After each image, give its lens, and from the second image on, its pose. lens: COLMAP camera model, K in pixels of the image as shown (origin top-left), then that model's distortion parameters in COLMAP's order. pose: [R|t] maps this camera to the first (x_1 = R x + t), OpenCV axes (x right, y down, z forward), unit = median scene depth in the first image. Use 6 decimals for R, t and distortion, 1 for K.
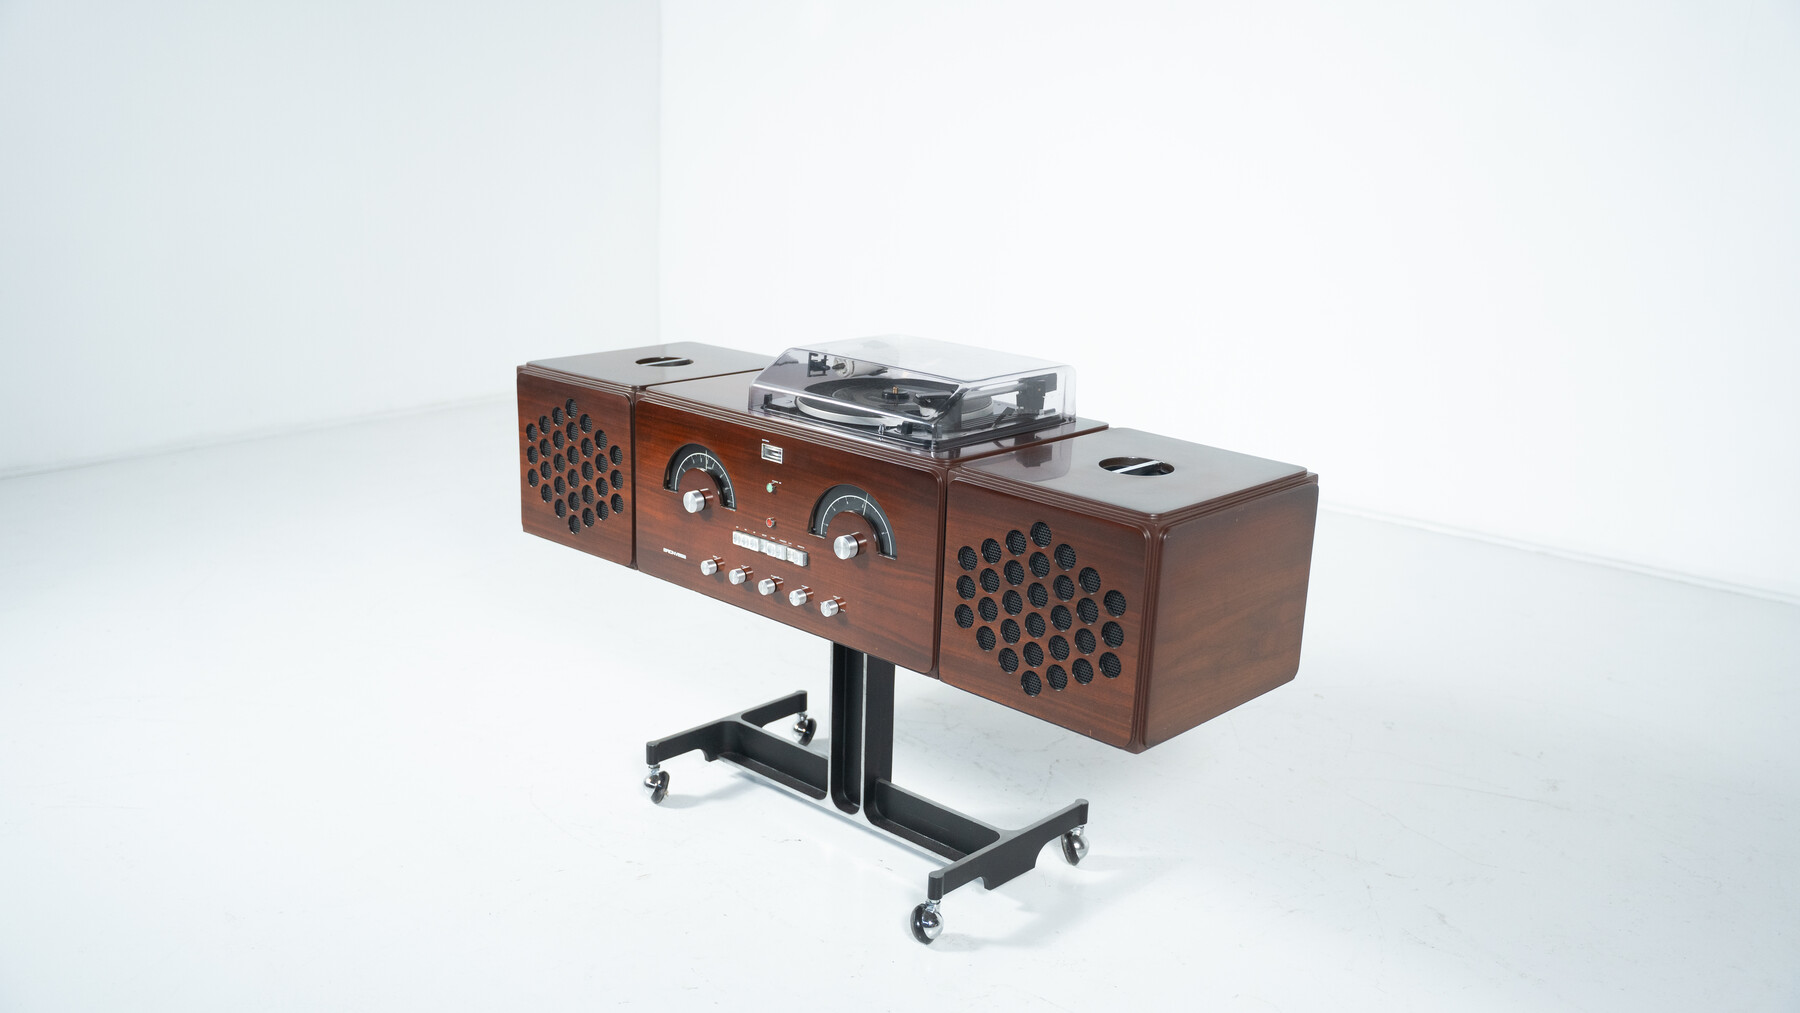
lens RADIAL K [[1638.6, 0, 890.9], [0, 1638.6, 498.1], [0, 0, 1]] dist [-0.023194, 0.000000]
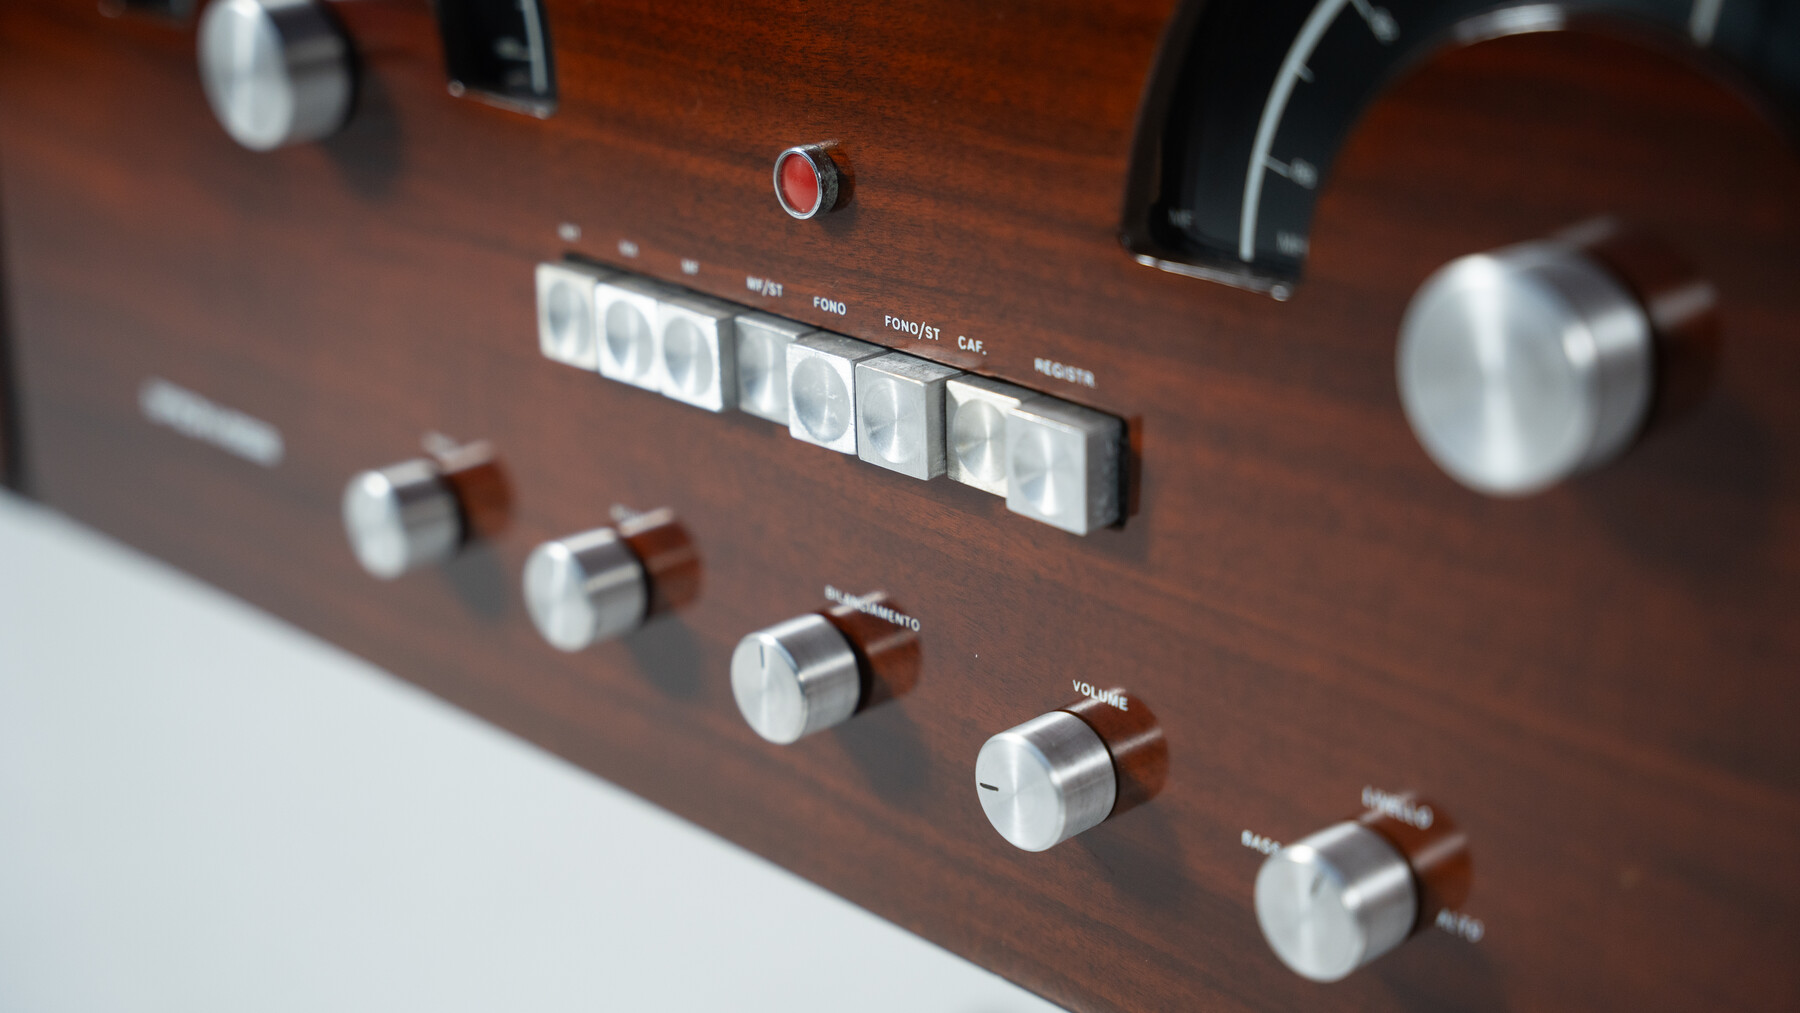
lens RADIAL K [[3024.7, 0, 902.4], [0, 3024.7, 506.3], [0, 0, 1]] dist [0.004660, 0.000000]
pose [[0.998603, -0.021146, -0.048424, -0.052721], [0.025187, 0.996113, 0.084409, 0.019273], [0.046451, -0.085511, 0.995254, 0.727084]]
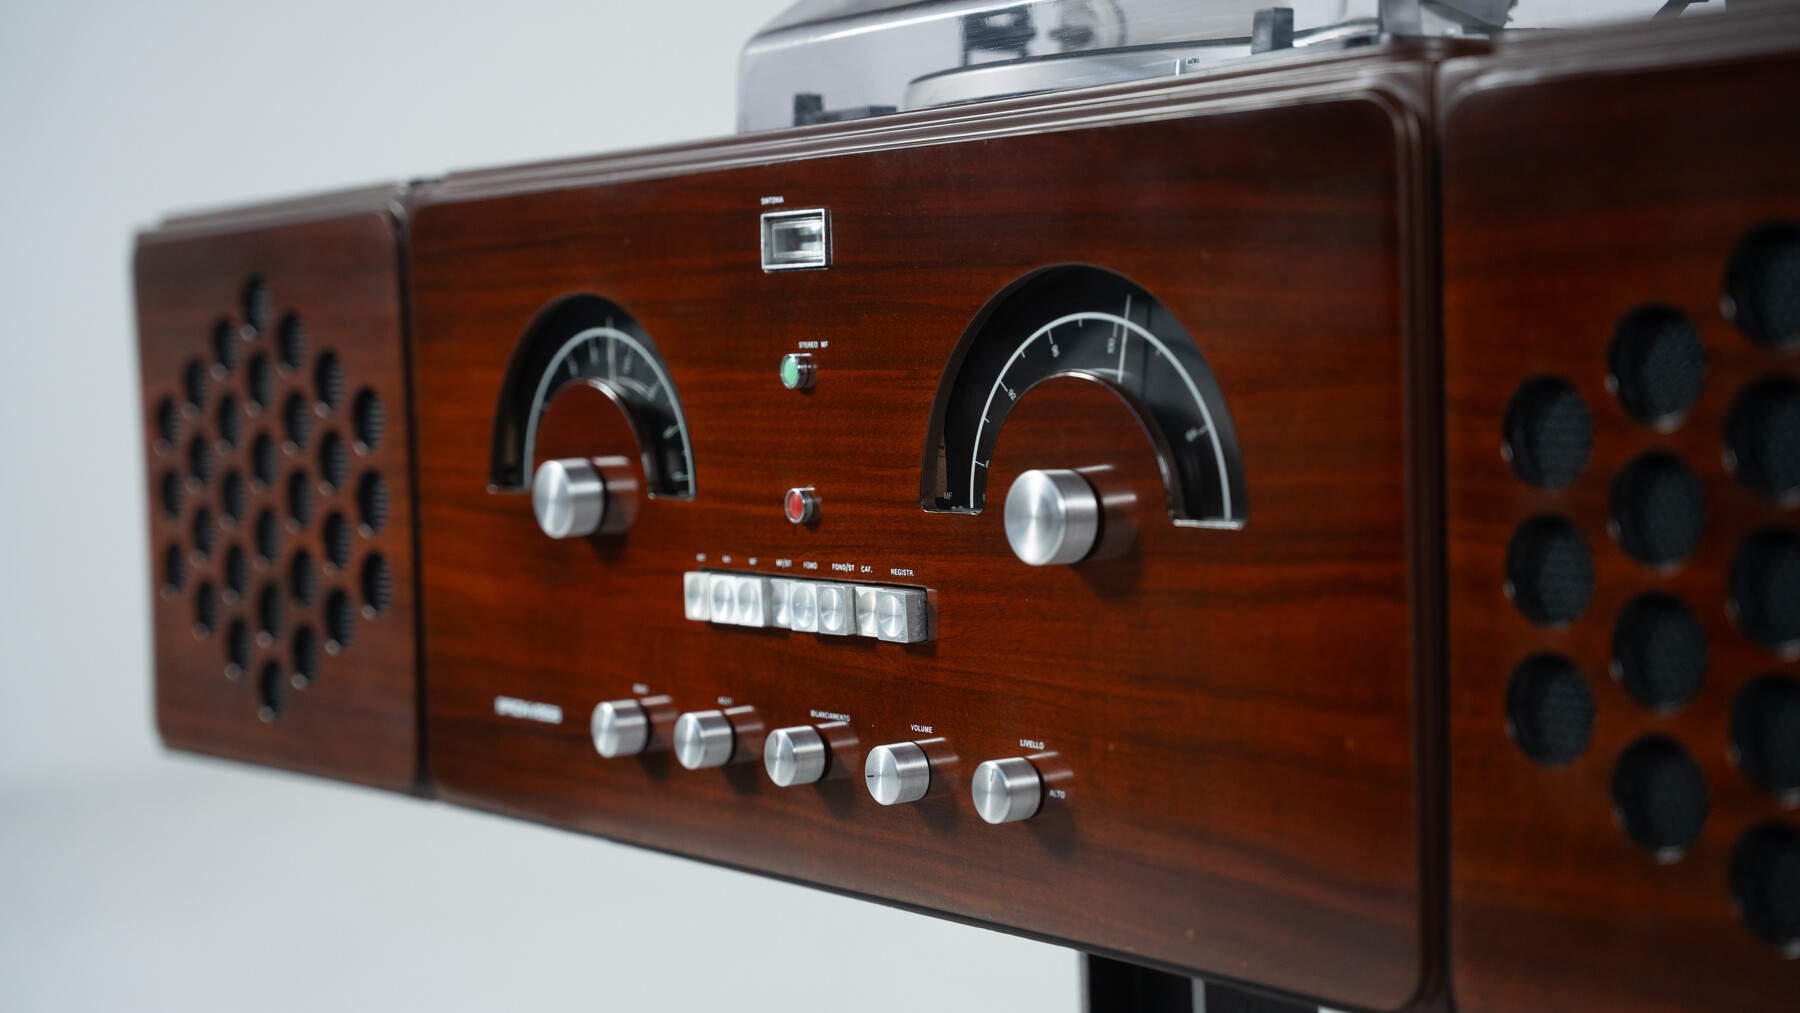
lens RADIAL K [[3016.6, 0, 898.1], [0, 3016.6, 507.3], [0, 0, 1]] dist [0.109867, 0.000000]
pose [[0.984758, -0.044228, -0.168210, 0.024444], [0.009045, 0.978842, -0.204418, 0.110788], [0.173692, 0.199780, 0.964323, 0.498129]]
